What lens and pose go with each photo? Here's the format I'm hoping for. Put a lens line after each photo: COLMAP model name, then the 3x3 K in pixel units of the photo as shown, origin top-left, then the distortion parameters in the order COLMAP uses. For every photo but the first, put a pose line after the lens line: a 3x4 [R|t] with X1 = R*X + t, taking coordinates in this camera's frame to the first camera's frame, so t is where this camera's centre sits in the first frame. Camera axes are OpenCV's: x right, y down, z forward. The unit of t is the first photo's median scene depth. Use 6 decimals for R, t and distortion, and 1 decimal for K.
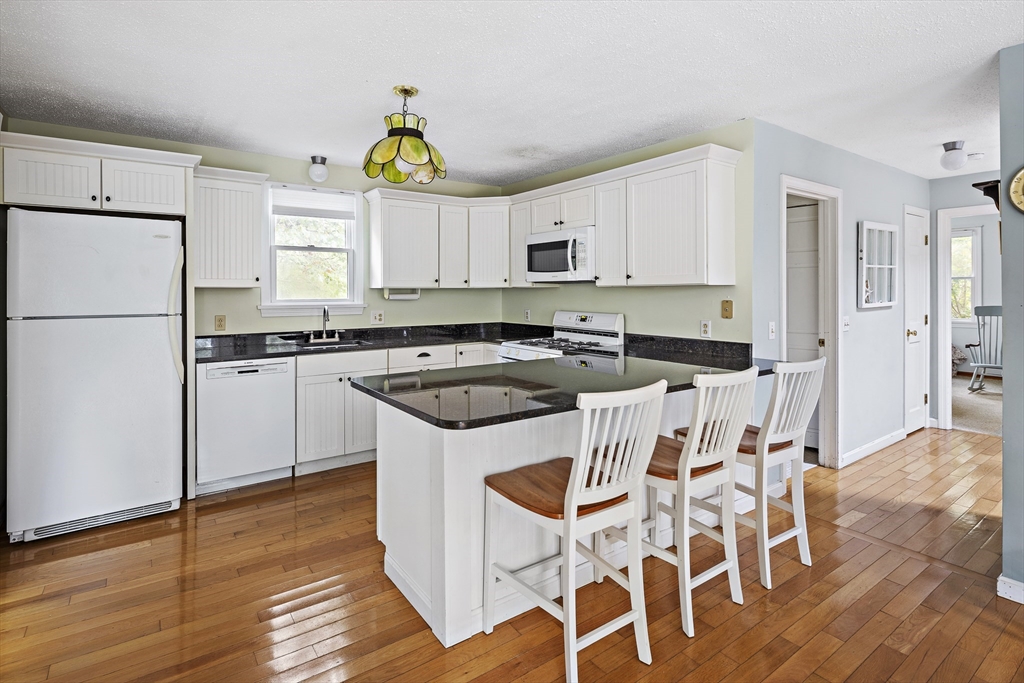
lens RADIAL K [[507.4, 0, 507.8], [0, 507.4, 295.6], [0, 0, 1]] dist [-0.014926, -0.000464]
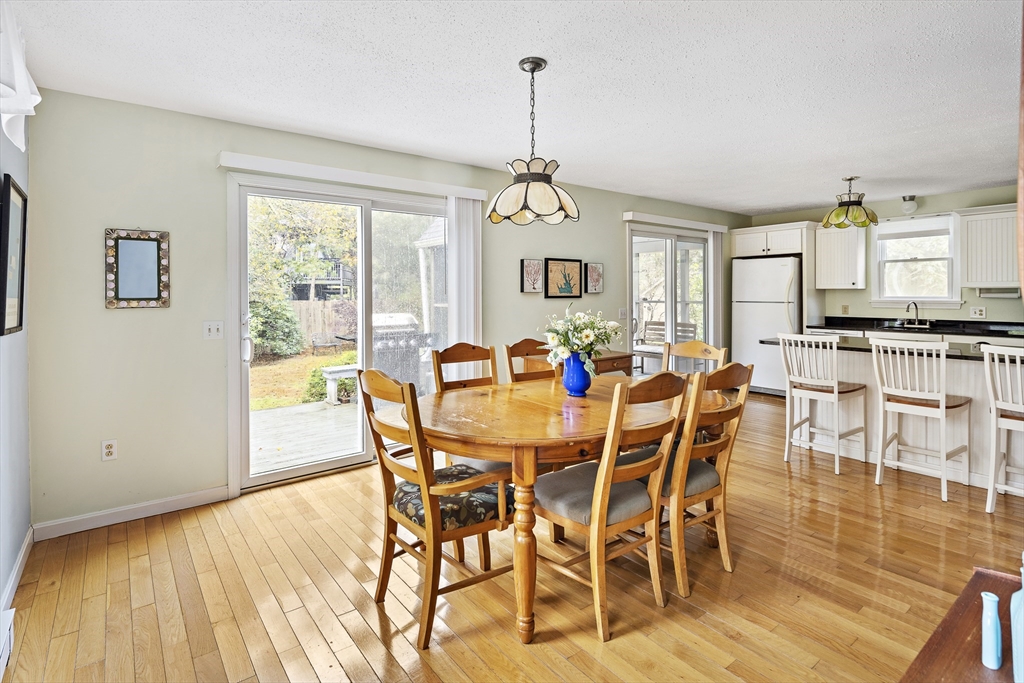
lens RADIAL K [[507.4, 0, 507.8], [0, 507.4, 295.6], [0, 0, 1]] dist [-0.014926, -0.000464]
pose [[0.051909, 0.012428, -0.998574, 0.965495], [-0.003025, 0.999920, 0.012287, -0.009172], [0.998647, 0.002383, 0.051942, -0.194369]]
